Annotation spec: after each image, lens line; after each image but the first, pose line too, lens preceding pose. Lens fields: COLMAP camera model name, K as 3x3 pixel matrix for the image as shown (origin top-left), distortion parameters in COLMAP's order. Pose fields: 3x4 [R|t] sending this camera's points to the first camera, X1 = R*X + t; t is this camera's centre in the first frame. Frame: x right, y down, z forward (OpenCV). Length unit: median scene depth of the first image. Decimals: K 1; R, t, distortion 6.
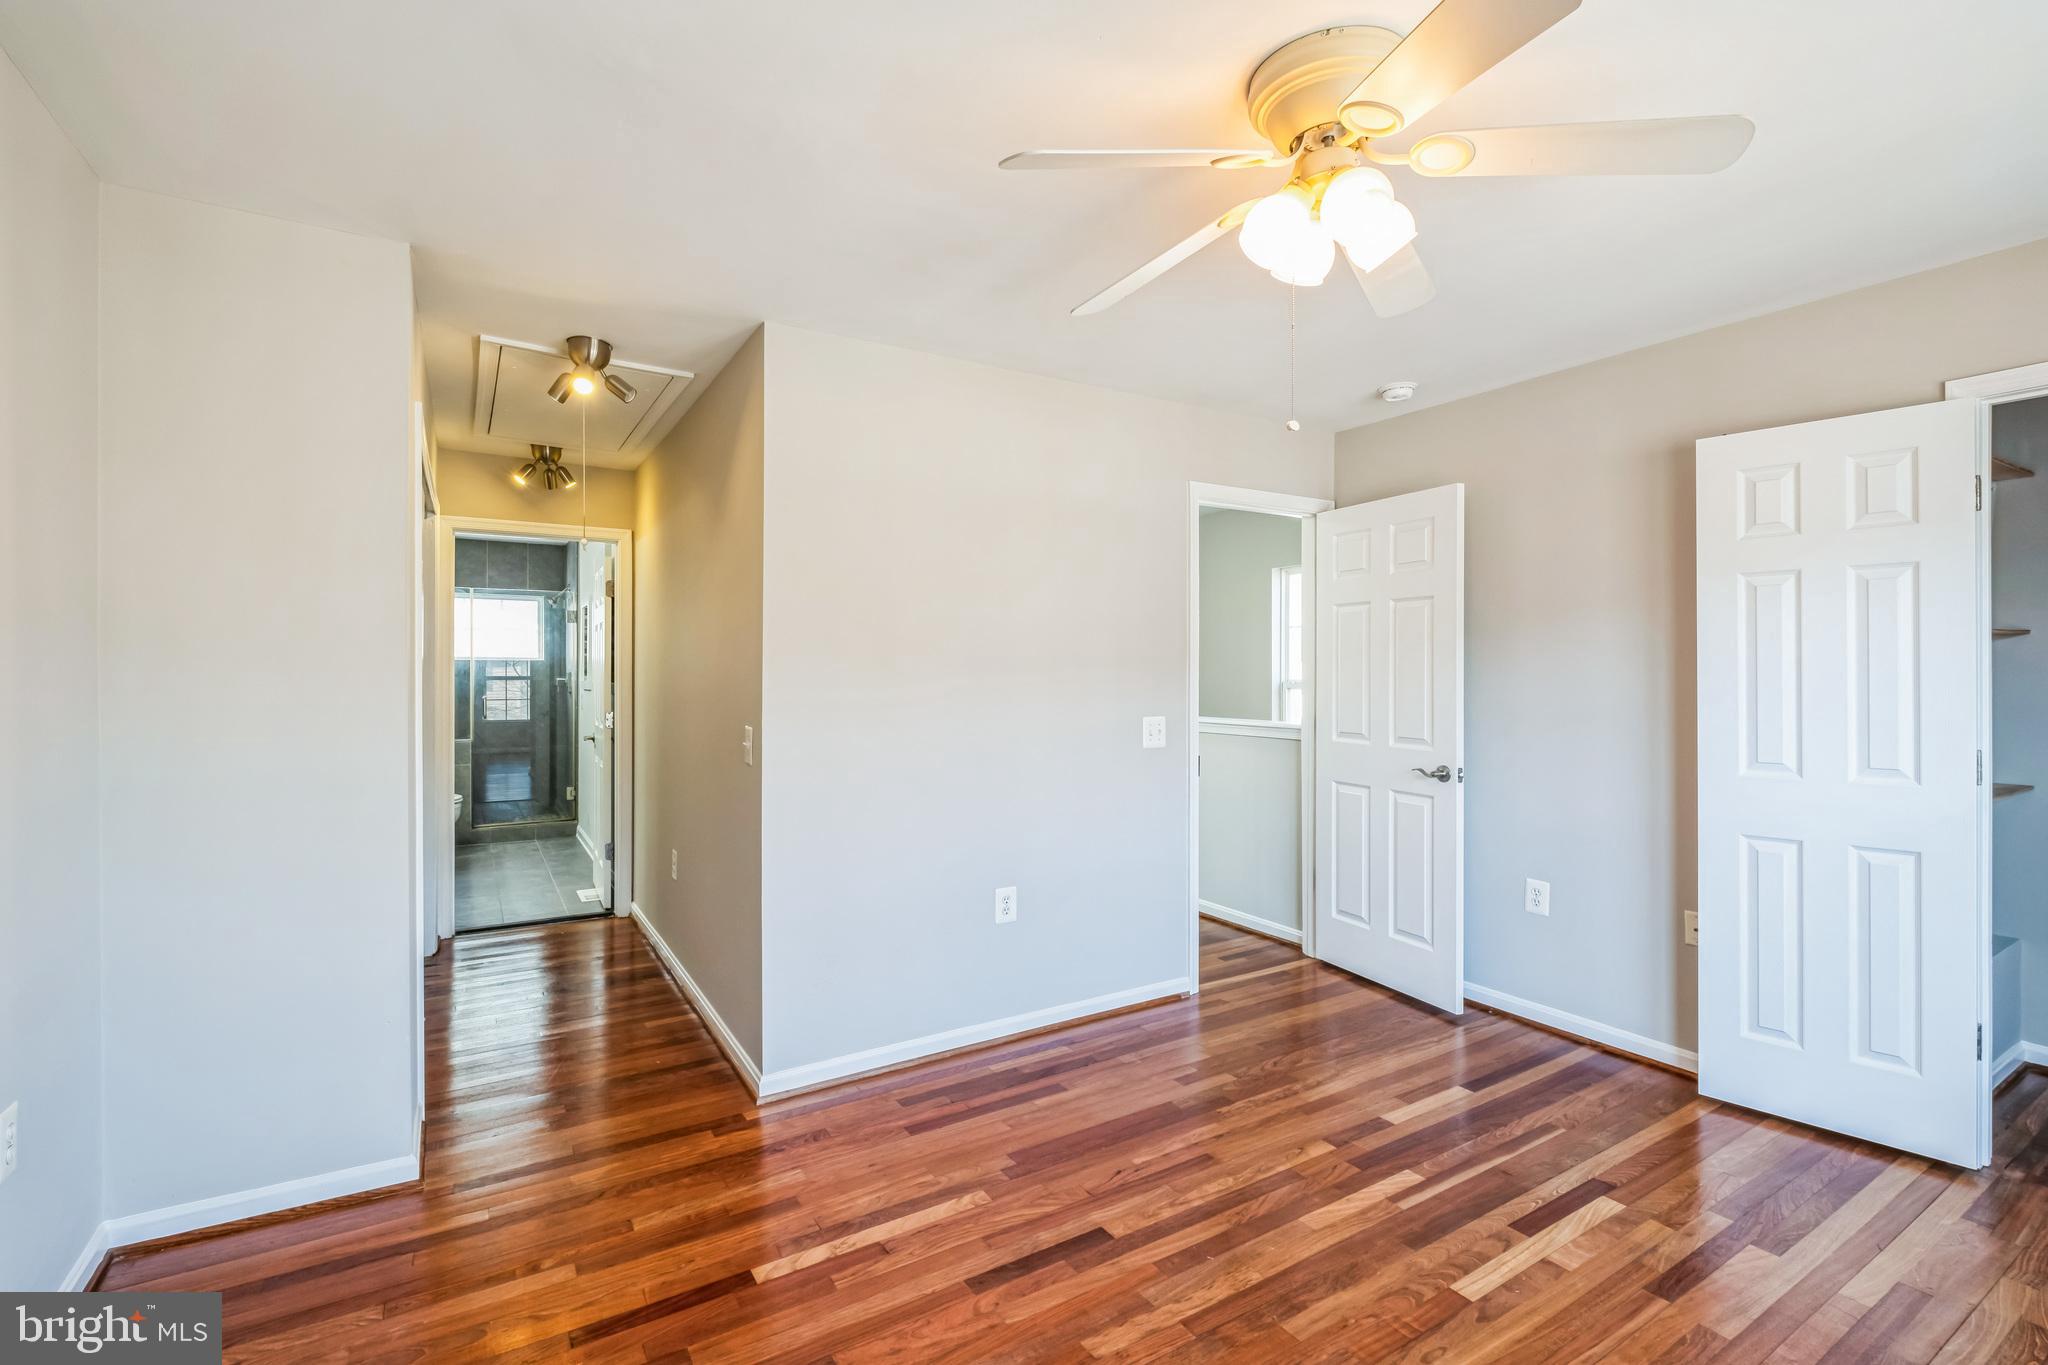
lens RADIAL K [[906.9, 0, 1015.6], [0, 906.9, 672.7], [0, 0, 1]] dist [0.002661, -0.008677]
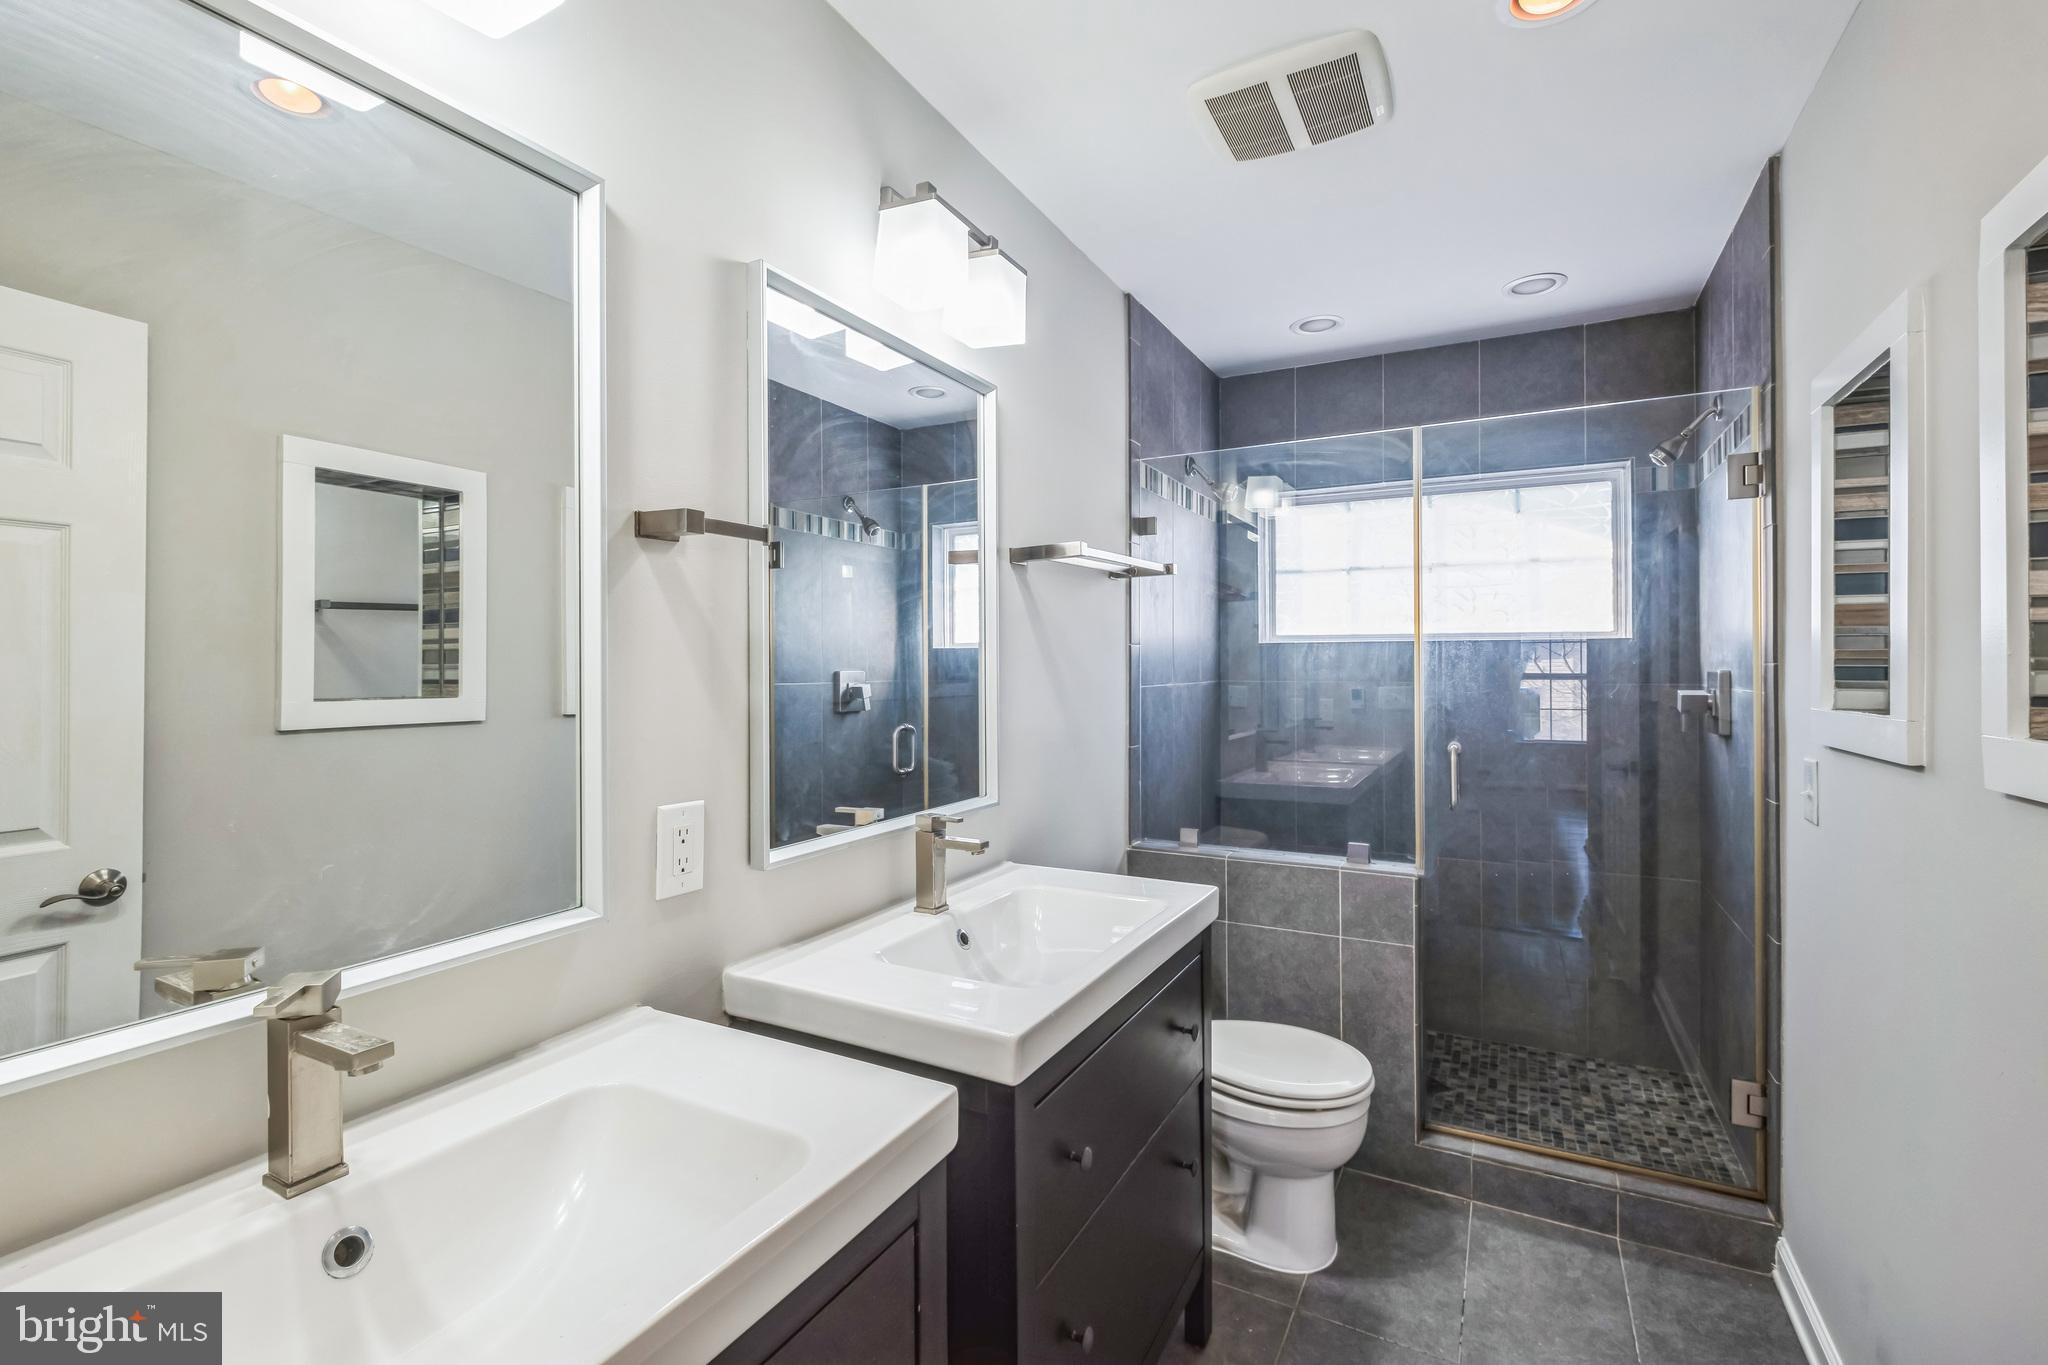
lens RADIAL K [[906.9, 0, 1015.6], [0, 906.9, 672.7], [0, 0, 1]] dist [0.002661, -0.008677]
pose [[0.496166, 0.004276, -0.868217, -0.329376], [0.001650, 0.999981, 0.005869, -0.002729], [0.868226, -0.004345, 0.496150, 0.606288]]
